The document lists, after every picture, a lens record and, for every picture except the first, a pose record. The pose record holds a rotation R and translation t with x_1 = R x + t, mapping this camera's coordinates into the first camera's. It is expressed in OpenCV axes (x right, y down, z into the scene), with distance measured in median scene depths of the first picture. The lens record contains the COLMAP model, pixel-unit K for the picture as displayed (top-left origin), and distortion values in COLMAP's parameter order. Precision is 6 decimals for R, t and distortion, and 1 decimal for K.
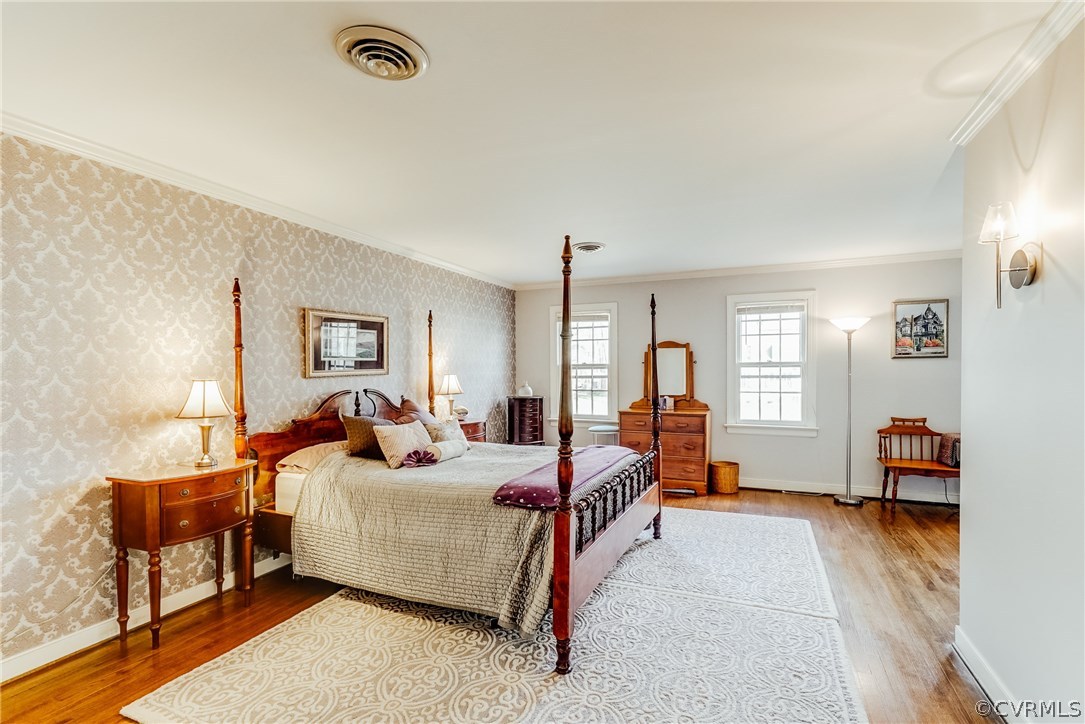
lens RADIAL K [[486.9, 0, 563.3], [0, 486.9, 381.0], [0, 0, 1]] dist [-0.001011, 0.002548]
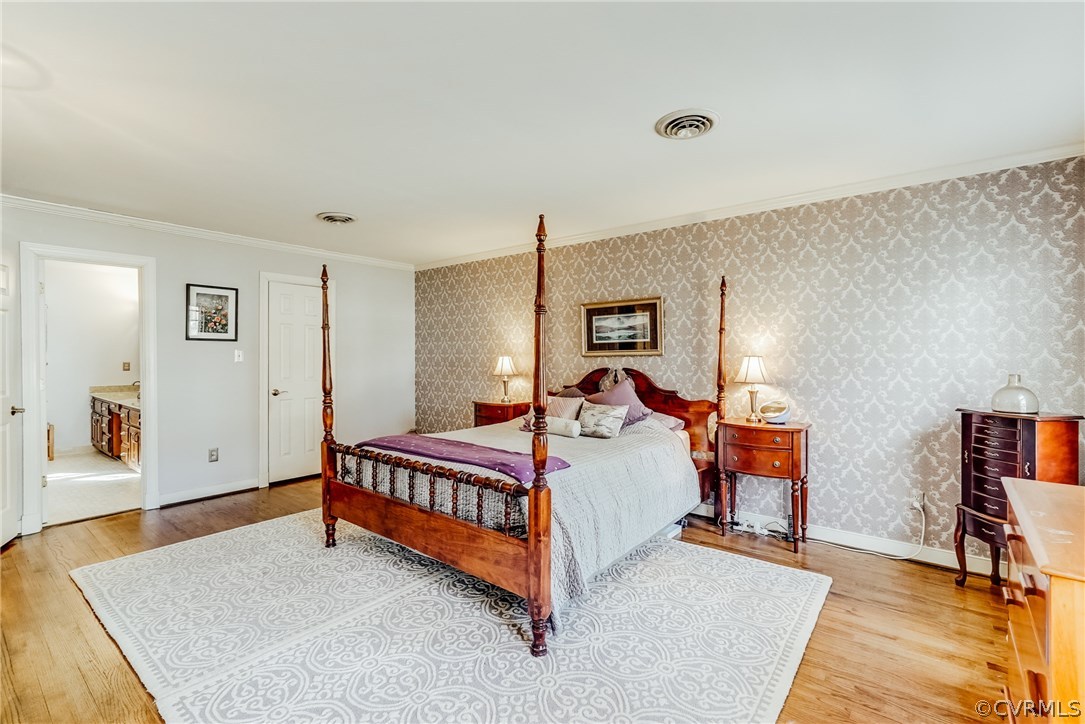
lens RADIAL K [[486.9, 0, 519.4], [0, 486.9, 356.5], [0, 0, 1]] dist [-0.001011, 0.002548]
pose [[-0.291372, 0.017357, -0.956452, 0.727698], [-0.016152, 0.999604, 0.023061, -0.031328], [0.956474, 0.022168, -0.290976, 1.114575]]
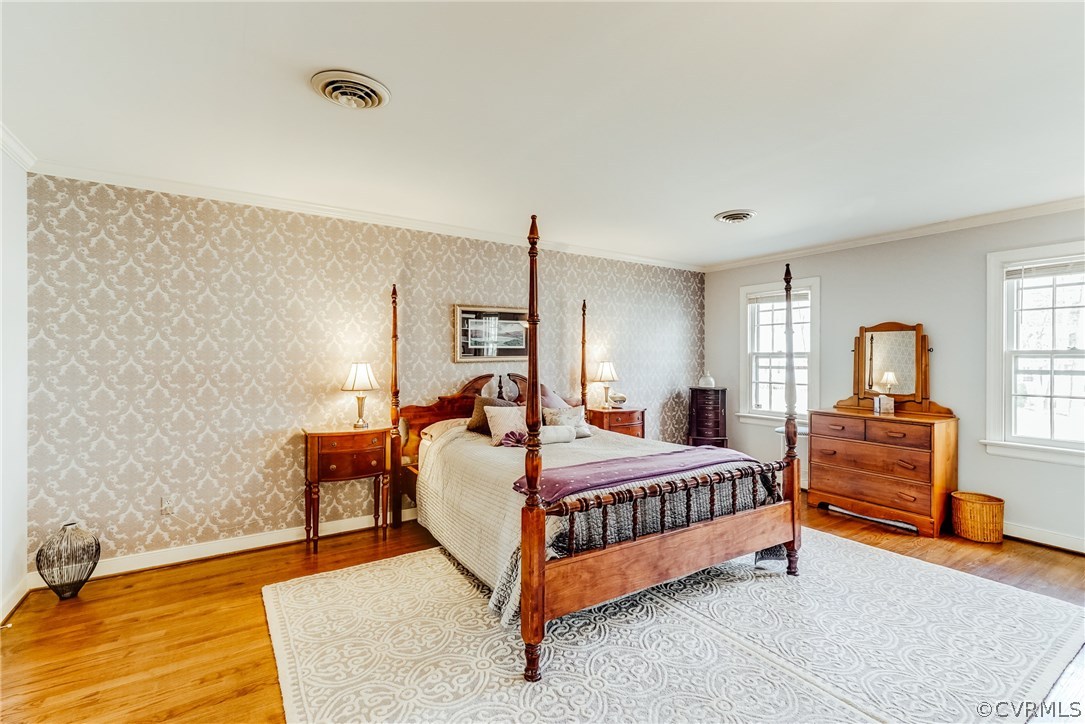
lens RADIAL K [[486.9, 0, 557.4], [0, 486.9, 360.5], [0, 0, 1]] dist [-0.001011, 0.002548]
pose [[0.830417, 0.013033, -0.556990, 0.316397], [-0.022895, 0.999680, -0.010742, -0.004136], [0.556672, 0.021673, 0.830450, 0.133327]]
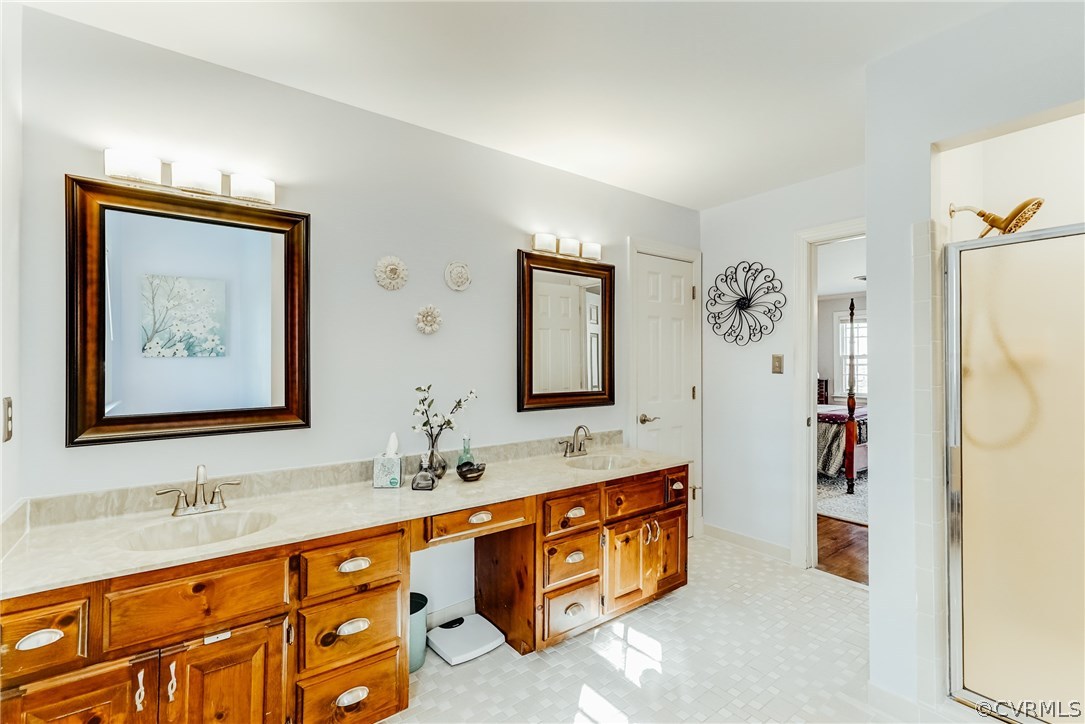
lens RADIAL K [[486.9, 0, 539.6], [0, 486.9, 360.5], [0, 0, 1]] dist [-0.001011, 0.002548]
pose [[0.854853, -0.001123, -0.518869, -0.038699], [-0.015152, 0.999517, -0.027128, 0.046013], [0.518649, 0.031053, 0.854423, -1.065248]]
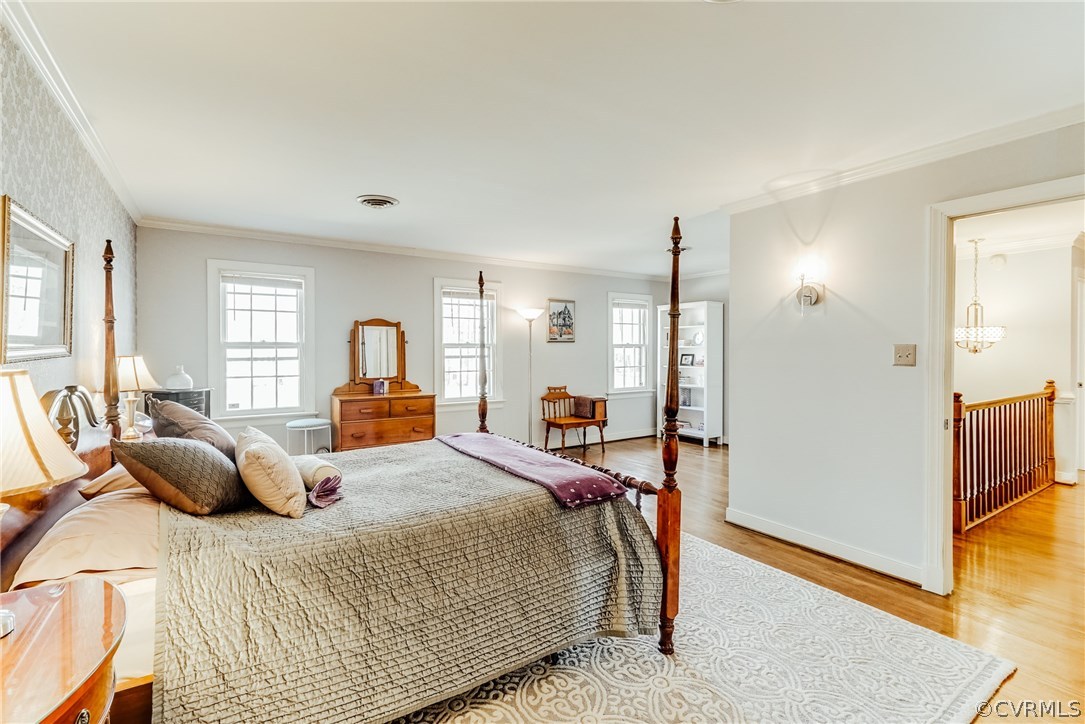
lens RADIAL K [[486.9, 0, 535.0], [0, 486.9, 355.5], [0, 0, 1]] dist [-0.001011, 0.002548]
pose [[0.576980, -0.005066, 0.816742, -0.543171], [0.017230, 0.999834, -0.005971, -0.004312], [-0.816576, 0.017517, 0.576972, 0.356391]]
